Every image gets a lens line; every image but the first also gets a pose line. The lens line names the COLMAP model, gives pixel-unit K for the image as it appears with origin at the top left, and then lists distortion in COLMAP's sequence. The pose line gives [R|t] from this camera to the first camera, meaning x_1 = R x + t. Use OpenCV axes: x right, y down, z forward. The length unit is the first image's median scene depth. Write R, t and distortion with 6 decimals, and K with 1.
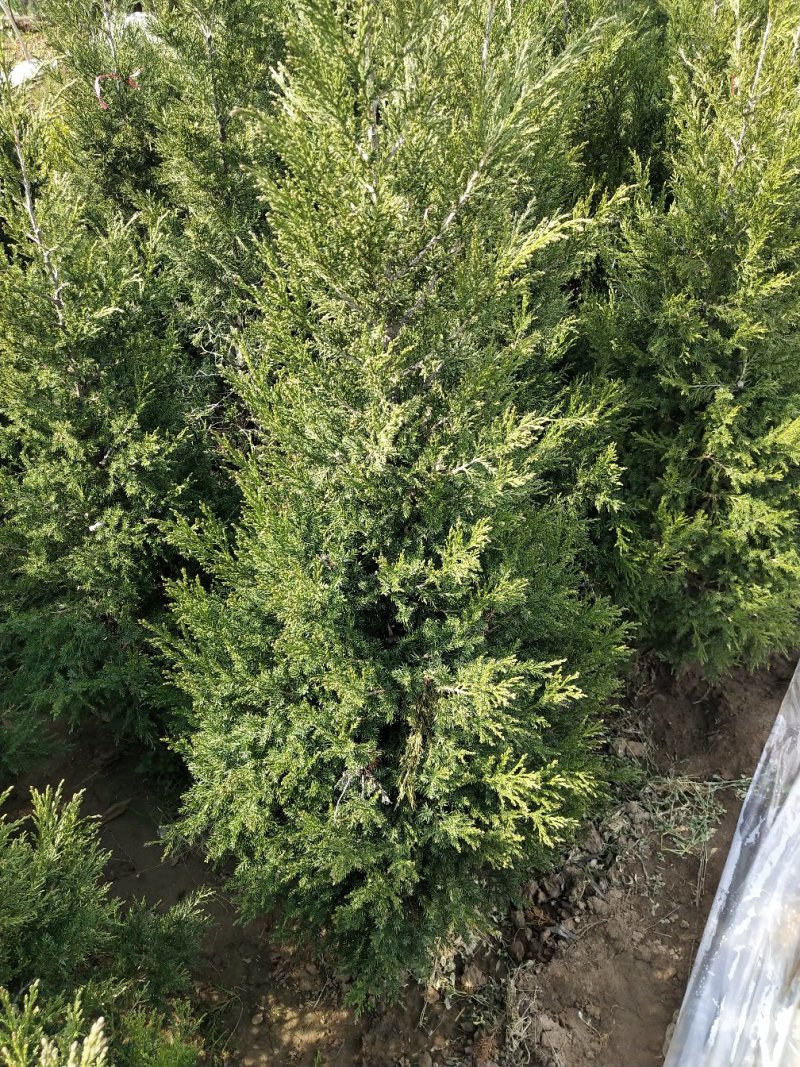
lens RADIAL K [[864.2, 0, 400.0], [0, 864.2, 533.5], [0, 0, 1]] dist [-0.003106, 0.080391]
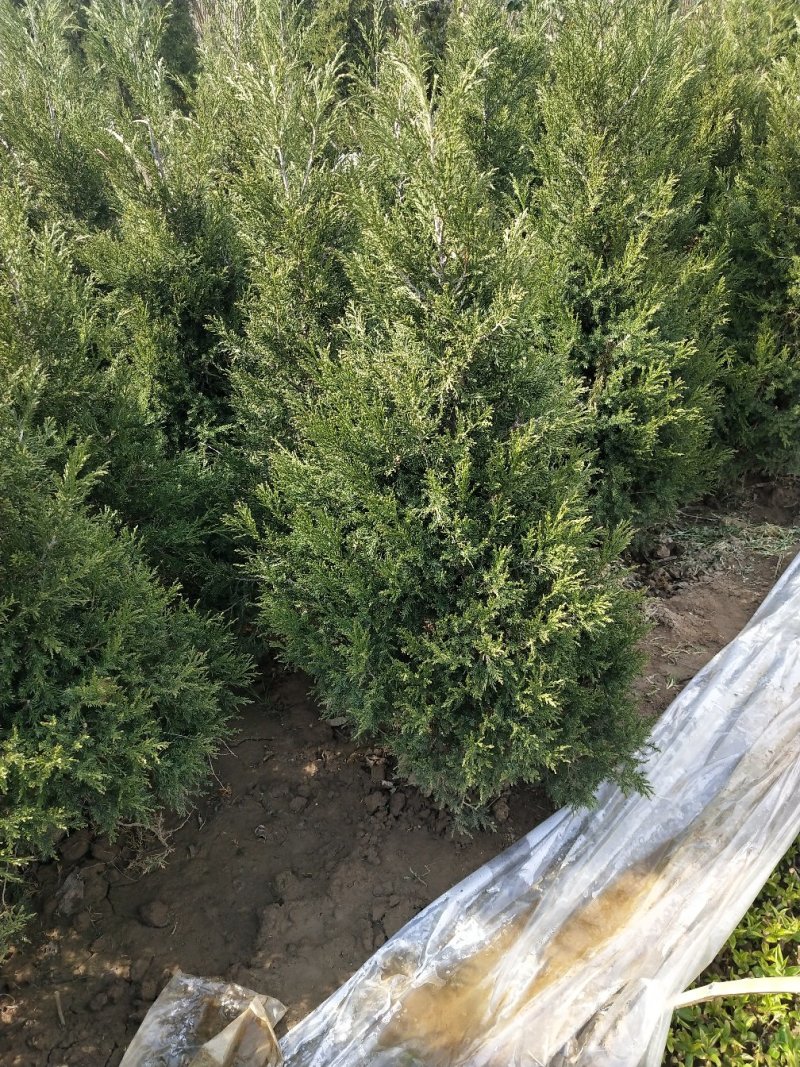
lens RADIAL K [[864.2, 0, 400.0], [0, 864.2, 533.5], [0, 0, 1]] dist [-0.003106, 0.080391]
pose [[0.987117, 0.053124, -0.150923, -0.075630], [-0.076052, 0.985686, -0.150461, 0.623824], [0.140770, 0.160000, 0.977028, -0.565612]]
